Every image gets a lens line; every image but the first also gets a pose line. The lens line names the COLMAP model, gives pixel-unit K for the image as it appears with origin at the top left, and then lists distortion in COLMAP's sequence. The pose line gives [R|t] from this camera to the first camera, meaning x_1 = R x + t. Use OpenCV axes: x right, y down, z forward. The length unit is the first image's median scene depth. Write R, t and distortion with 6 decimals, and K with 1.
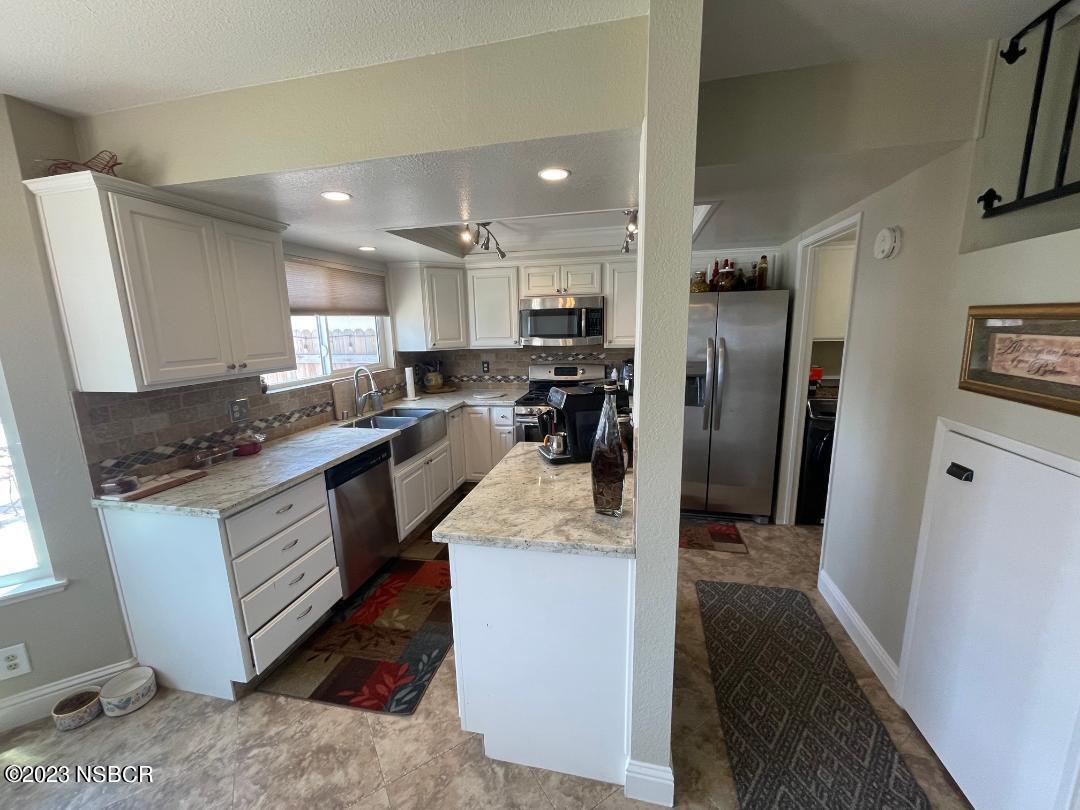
lens RADIAL K [[436.6, 0, 534.5], [0, 436.6, 406.7], [0, 0, 1]] dist [-0.001135, -0.000890]
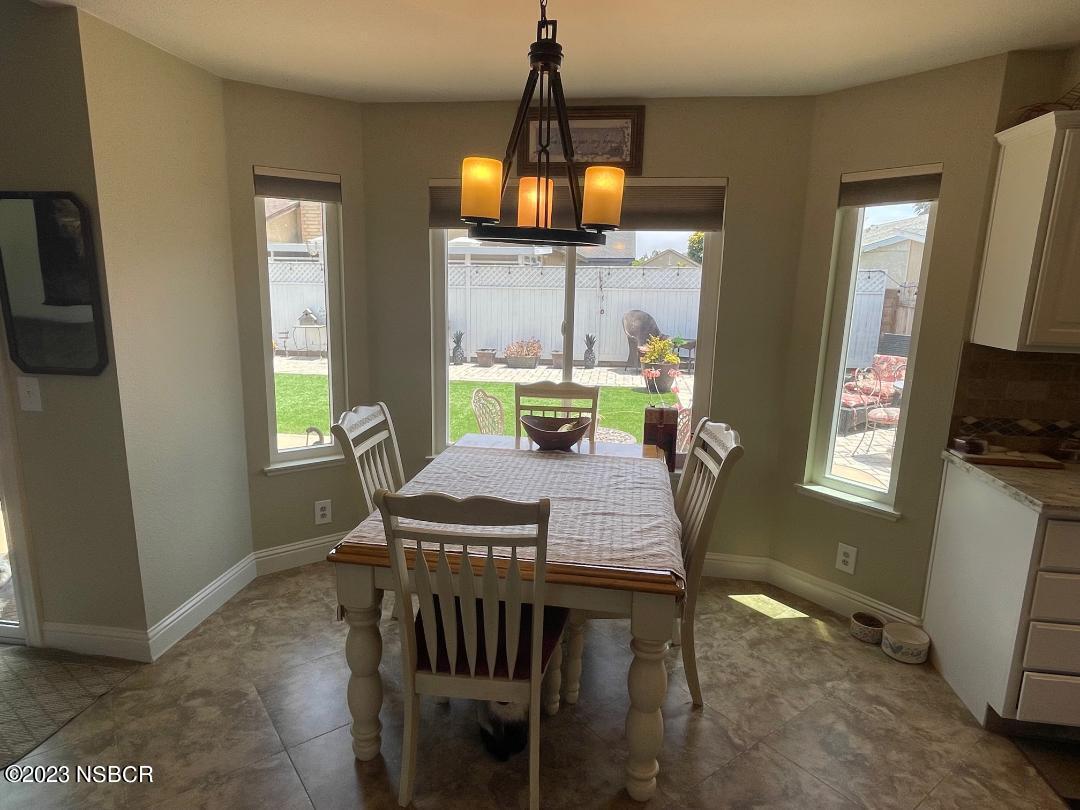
lens RADIAL K [[633.8, 0, 540.0], [0, 633.8, 405.0], [0, 0, 1]] dist [-0.000737, -0.000784]
pose [[0.096934, 0.230705, -0.968183, 0.153709], [-0.211559, 0.955311, 0.206456, 0.005761], [0.972546, 0.184815, 0.141410, -0.068419]]
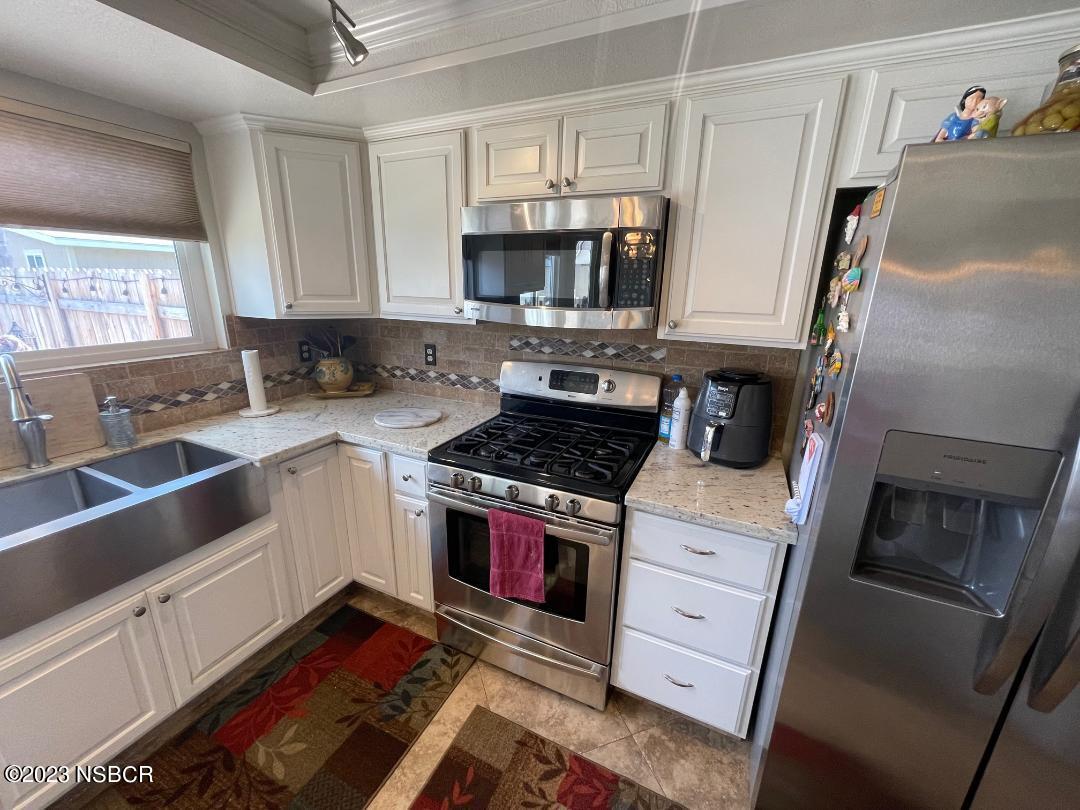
lens RADIAL K [[435.7, 0, 540.0], [0, 435.7, 405.0], [0, 0, 1]] dist [-0.002518, 0.002561]
pose [[0.976538, 0.099926, -0.190755, 0.163340], [-0.083647, 0.992278, 0.091582, -0.122814], [0.198433, -0.073477, 0.977356, 0.706710]]
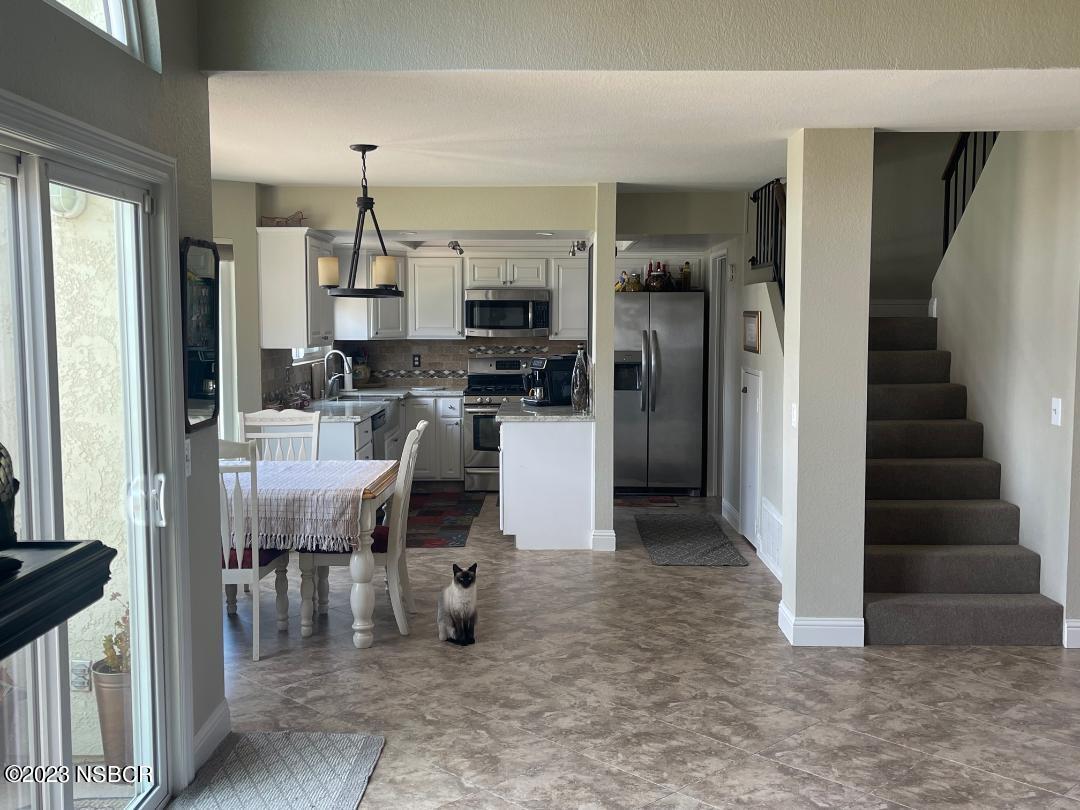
lens RADIAL K [[1123.3, 0, 540.0], [0, 1123.3, 405.0], [0, 0, 1]] dist [-0.002357, -0.006922]
pose [[0.975430, 0.007372, 0.220185, -0.508499], [0.016952, 0.993965, -0.108379, 0.346994], [-0.219655, 0.109449, 0.969419, -1.753487]]
